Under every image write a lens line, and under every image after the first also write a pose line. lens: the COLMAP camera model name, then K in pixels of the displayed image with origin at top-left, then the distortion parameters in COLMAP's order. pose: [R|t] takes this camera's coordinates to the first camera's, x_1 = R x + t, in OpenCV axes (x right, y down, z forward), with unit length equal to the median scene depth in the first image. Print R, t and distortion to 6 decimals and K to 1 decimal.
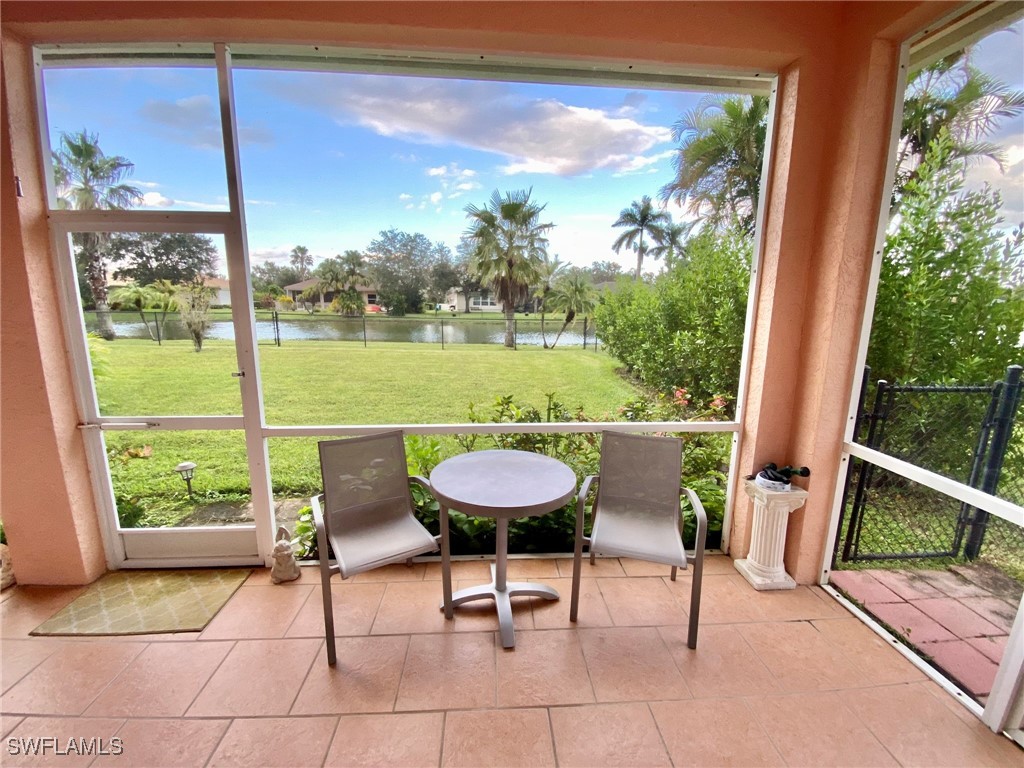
lens RADIAL K [[415.3, 0, 508.3], [0, 415.3, 388.1], [0, 0, 1]] dist [0.021109, -0.023077]
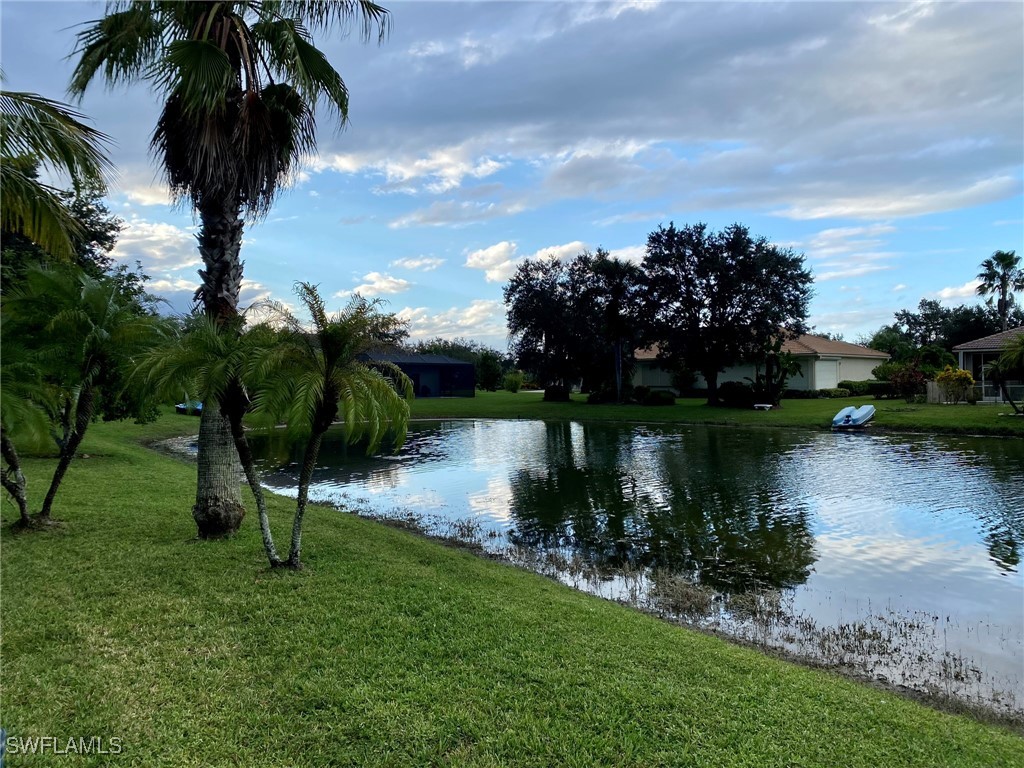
lens RADIAL K [[773.9, 0, 509.0], [0, 773.9, 379.7], [0, 0, 1]] dist [-0.000829, -0.005404]
pose [[0.531388, -0.018762, -0.846920, -0.899299], [-0.154937, 0.980739, -0.118939, -0.372803], [0.832839, 0.194422, 0.518246, 1.774797]]
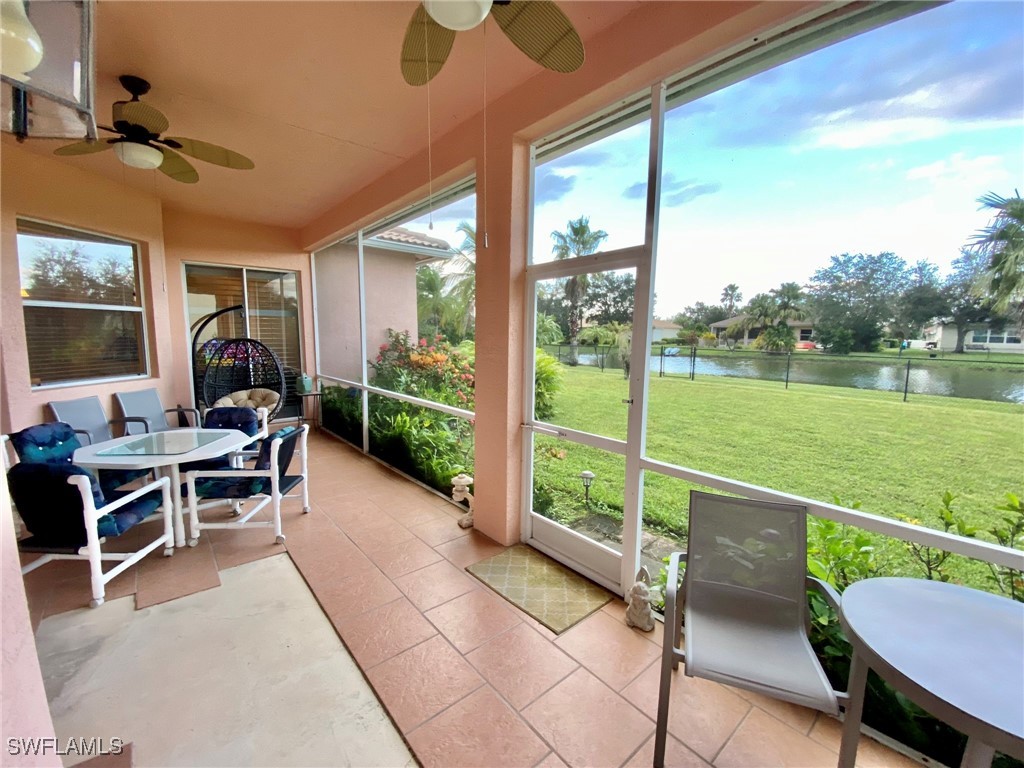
lens RADIAL K [[412.9, 0, 513.8], [0, 412.9, 387.0], [0, 0, 1]] dist [0.029997, -0.026885]
pose [[0.606356, 0.090125, -0.790070, -0.003912], [-0.159766, 0.987104, -0.010015, -0.002851], [0.778979, 0.132299, 0.612935, 0.034528]]
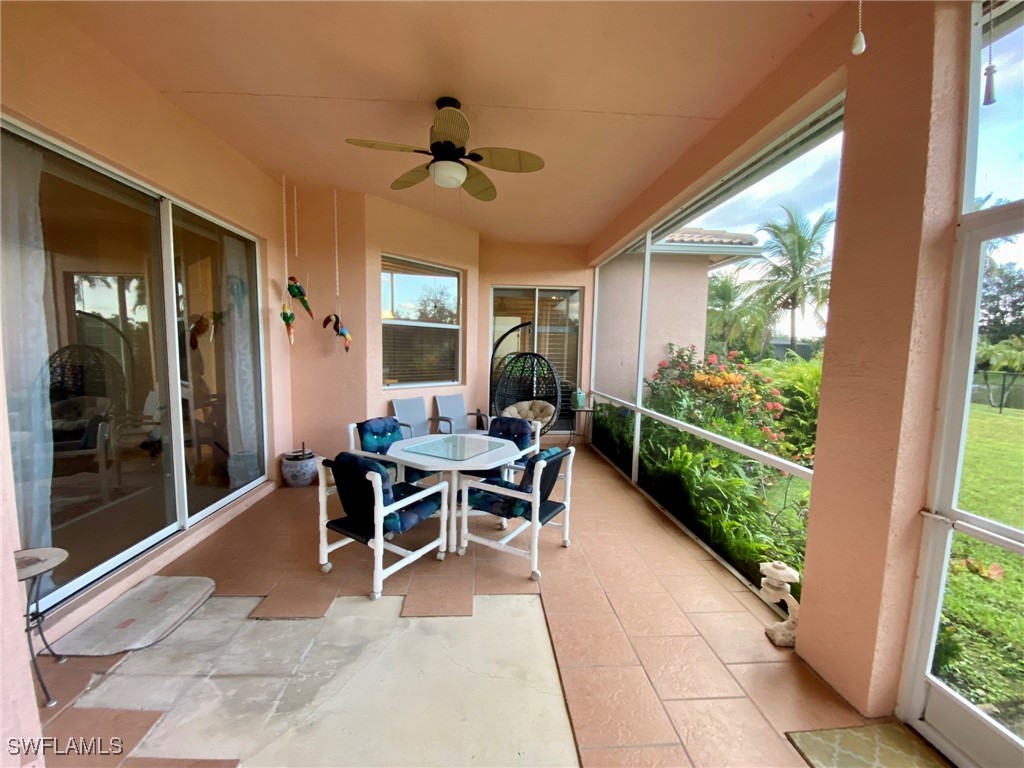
lens RADIAL K [[416.5, 0, 512.9], [0, 416.5, 386.3], [0, 0, 1]] dist [0.026004, -0.023072]
pose [[0.015636, 0.073968, -0.997138, -0.079111], [-0.218434, 0.973424, 0.068784, -0.003251], [0.975726, 0.216734, 0.031377, 0.054398]]
